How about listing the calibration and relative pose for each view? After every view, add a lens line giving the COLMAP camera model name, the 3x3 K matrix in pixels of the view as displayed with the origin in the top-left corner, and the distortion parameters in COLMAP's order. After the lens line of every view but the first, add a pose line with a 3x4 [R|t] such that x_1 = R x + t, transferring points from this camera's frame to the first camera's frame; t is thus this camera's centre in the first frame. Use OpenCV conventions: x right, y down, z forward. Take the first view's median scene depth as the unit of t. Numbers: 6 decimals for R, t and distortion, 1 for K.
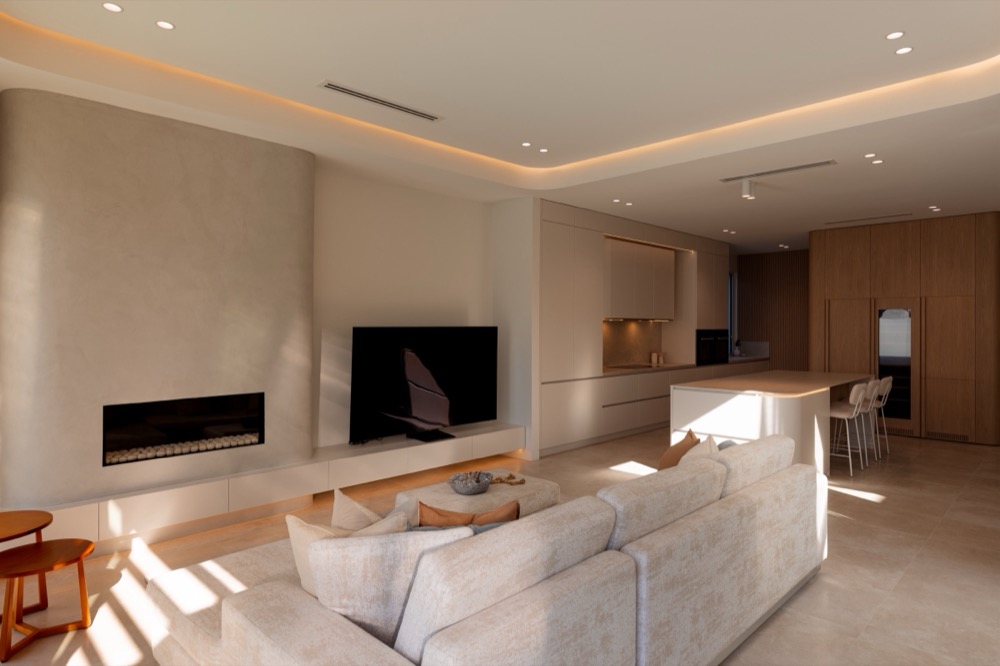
lens RADIAL K [[590.2, 0, 501.8], [0, 590.2, 325.6], [0, 0, 1]] dist [0.000896, 0.000321]
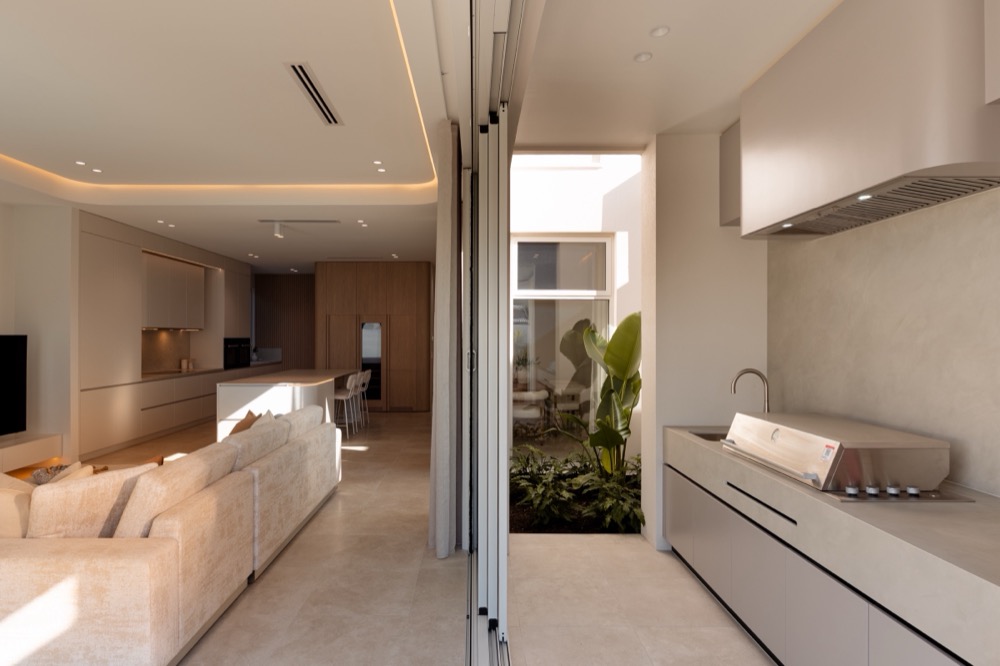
lens RADIAL K [[516.1, 0, 499.3], [0, 516.1, 332.9], [0, 0, 1]] dist [0.000219, -0.000841]
pose [[0.672087, 0.003240, 0.740465, -0.103226], [-0.000389, 0.999992, -0.004023, 0.001080], [-0.740472, 0.002416, 0.672083, -0.133778]]
